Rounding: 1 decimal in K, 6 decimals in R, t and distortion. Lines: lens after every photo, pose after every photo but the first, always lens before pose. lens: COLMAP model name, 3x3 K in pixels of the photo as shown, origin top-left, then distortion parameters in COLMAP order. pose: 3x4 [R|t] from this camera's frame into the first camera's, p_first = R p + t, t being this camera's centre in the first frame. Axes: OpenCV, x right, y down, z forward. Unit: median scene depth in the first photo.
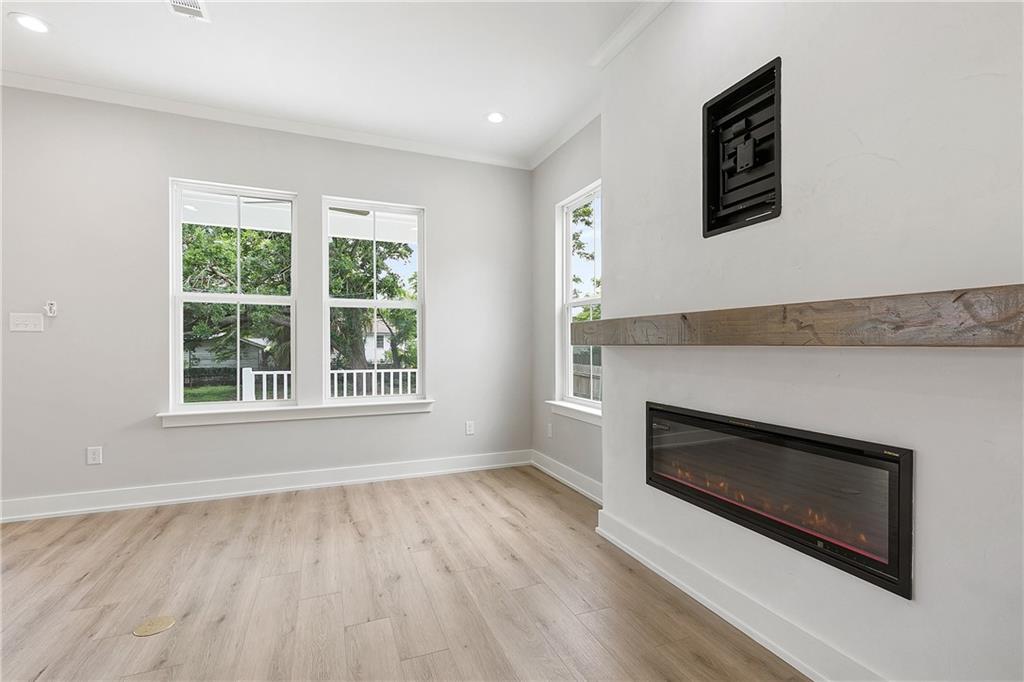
lens RADIAL K [[465.3, 0, 518.8], [0, 465.3, 344.2], [0, 0, 1]] dist [0.005178, -0.001170]
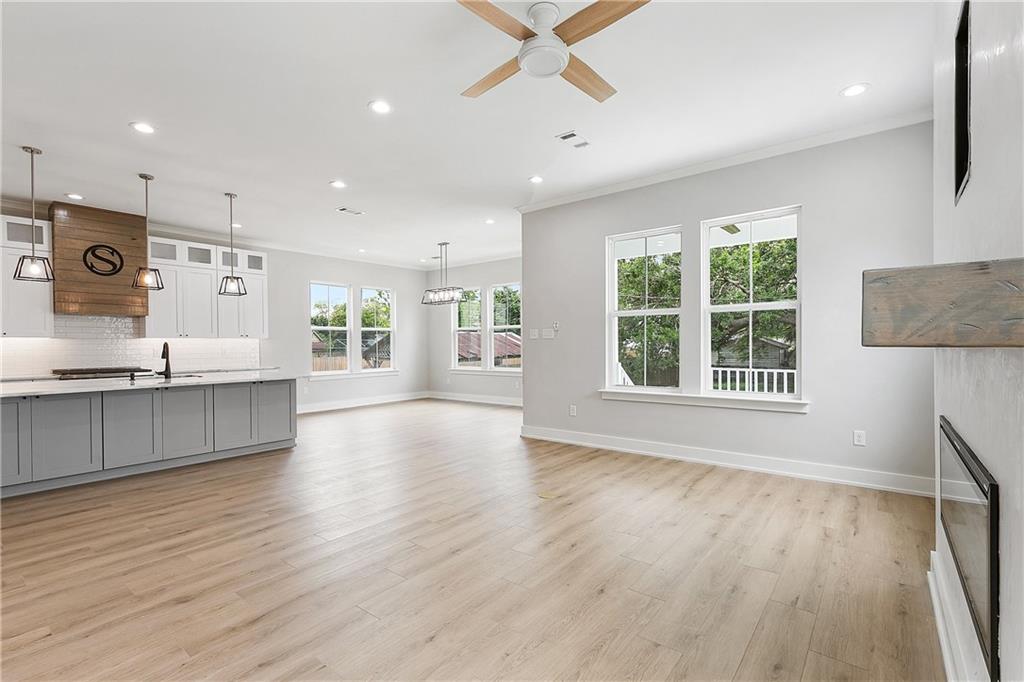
lens RADIAL K [[465.3, 0, 509.4], [0, 465.3, 353.6], [0, 0, 1]] dist [0.005178, -0.001170]
pose [[0.479746, 0.011946, -0.877326, 0.444982], [0.006089, 0.999838, 0.016944, -0.000542], [0.877386, -0.013470, 0.479595, -0.013867]]
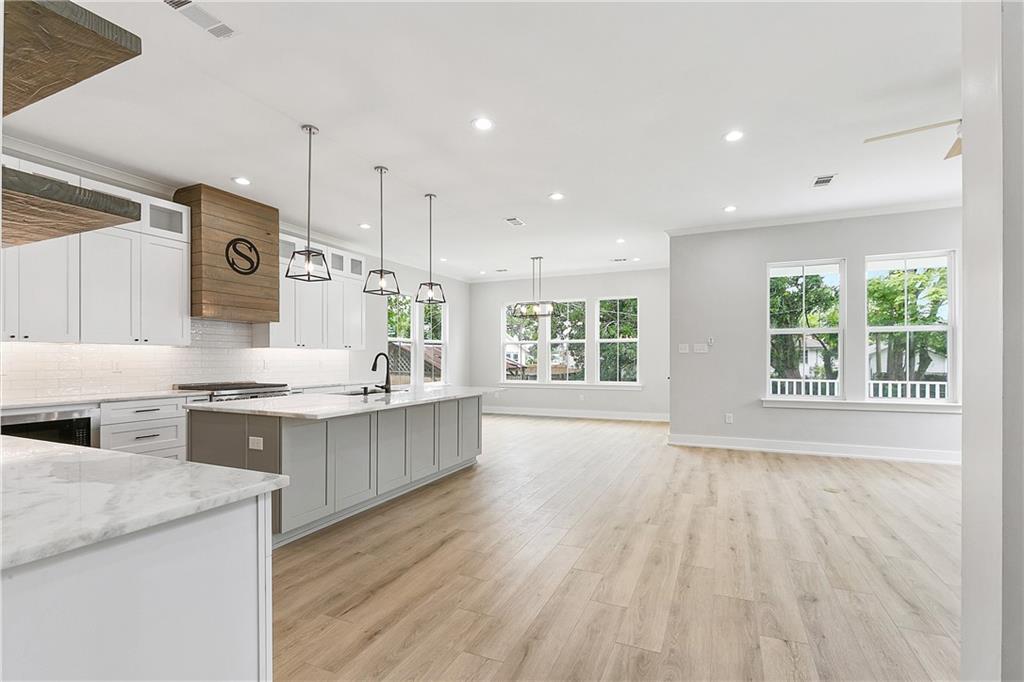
lens RADIAL K [[465.3, 0, 515.3], [0, 465.3, 356.4], [0, 0, 1]] dist [0.005178, -0.001170]
pose [[0.681697, -0.004736, -0.731620, -0.116193], [0.000344, 0.999981, -0.006153, 0.000739], [0.731635, 0.003943, 0.681685, -0.860648]]
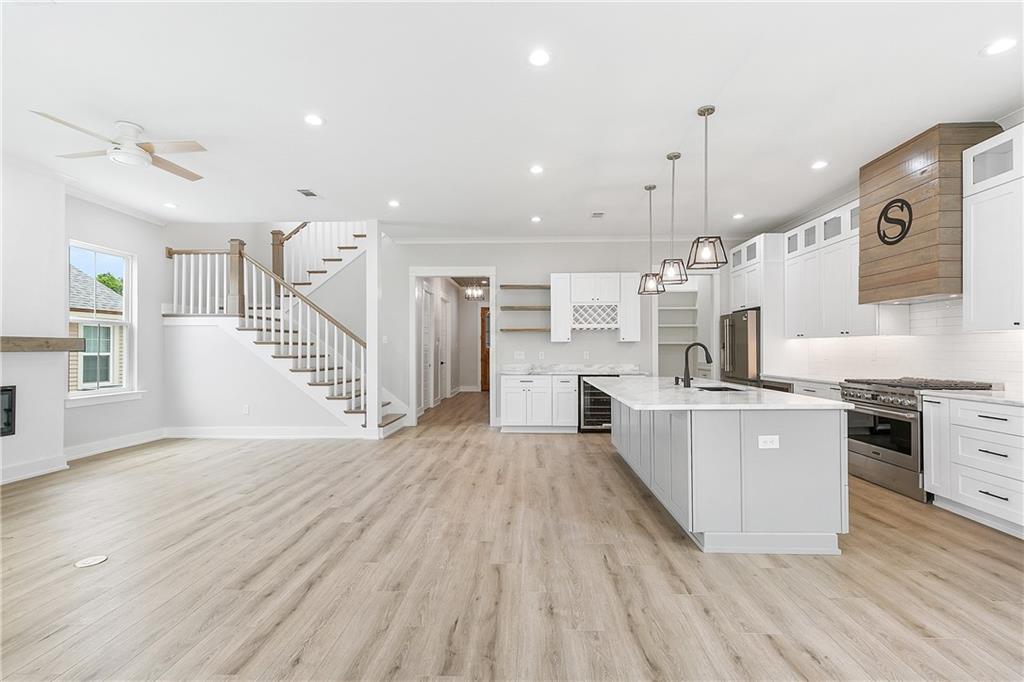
lens RADIAL K [[465.3, 0, 523.6], [0, 465.3, 346.9], [0, 0, 1]] dist [0.005178, -0.001170]
pose [[-0.911265, 0.003633, 0.411804, -1.395034], [0.002448, 0.999991, -0.003404, -0.004672], [-0.411812, -0.002094, -0.911266, 0.967090]]
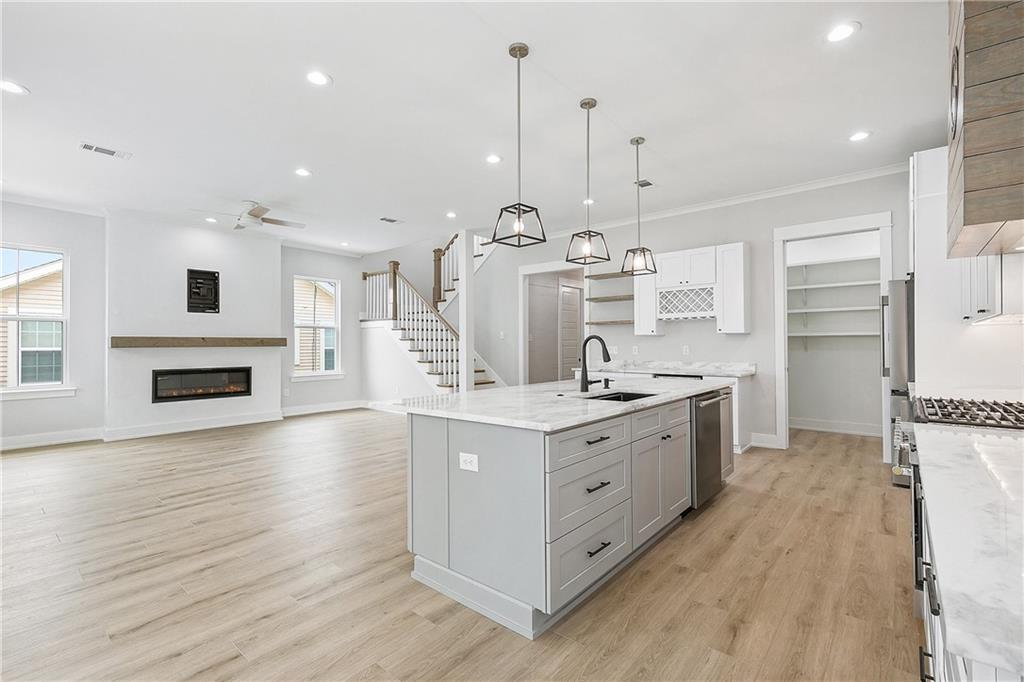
lens RADIAL K [[465.3, 0, 519.7], [0, 465.3, 339.0], [0, 0, 1]] dist [0.005178, -0.001170]
pose [[-0.456725, 0.013519, 0.889505, -2.044964], [0.006778, 0.999908, -0.011717, -0.000949], [-0.889582, 0.000678, -0.456775, 0.284709]]
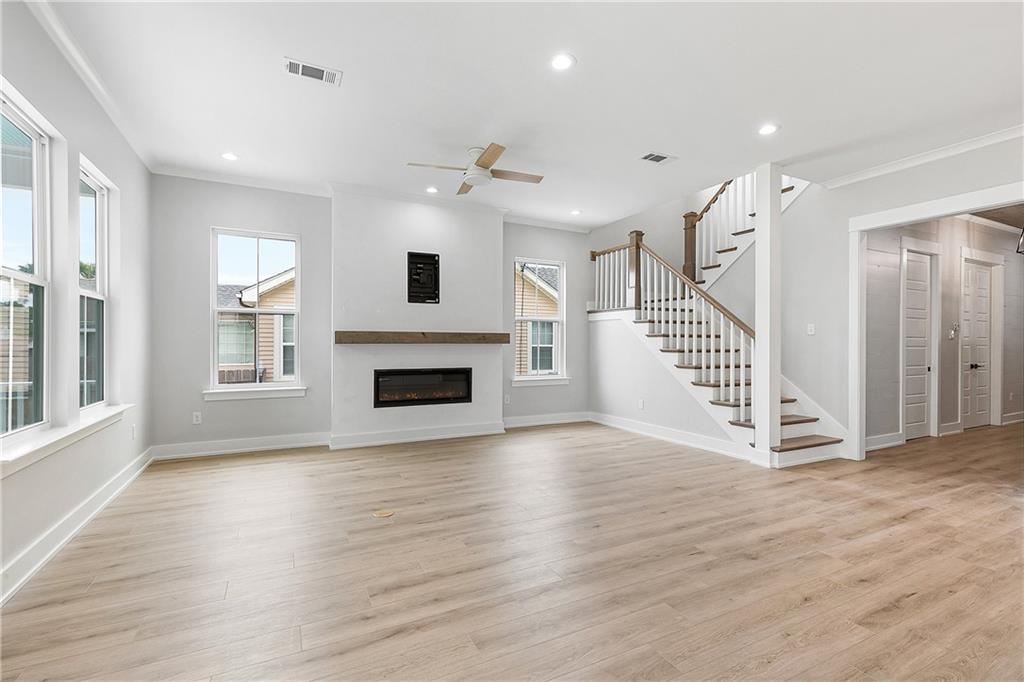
lens RADIAL K [[465.3, 0, 508.7], [0, 465.3, 345.3], [0, 0, 1]] dist [0.005178, -0.001170]
pose [[-0.066272, -0.006687, 0.997779, -1.388090], [-0.001334, 0.999977, 0.006613, -0.004418], [-0.997801, -0.000893, -0.066279, 0.376398]]
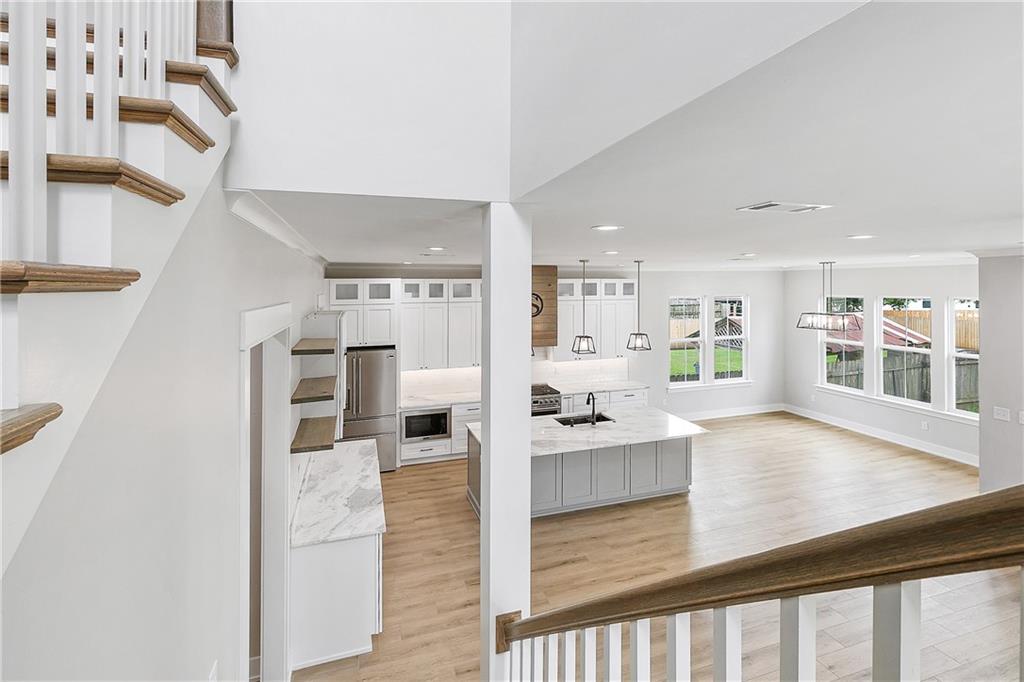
lens RADIAL K [[465.3, 0, 511.7], [0, 465.3, 283.7], [0, 0, 1]] dist [0.005178, -0.001170]
pose [[-0.091403, -0.003163, -0.995809, 0.435486], [0.001493, 0.999993, -0.003313, -0.415923], [0.995813, -0.001790, -0.091397, -0.386080]]
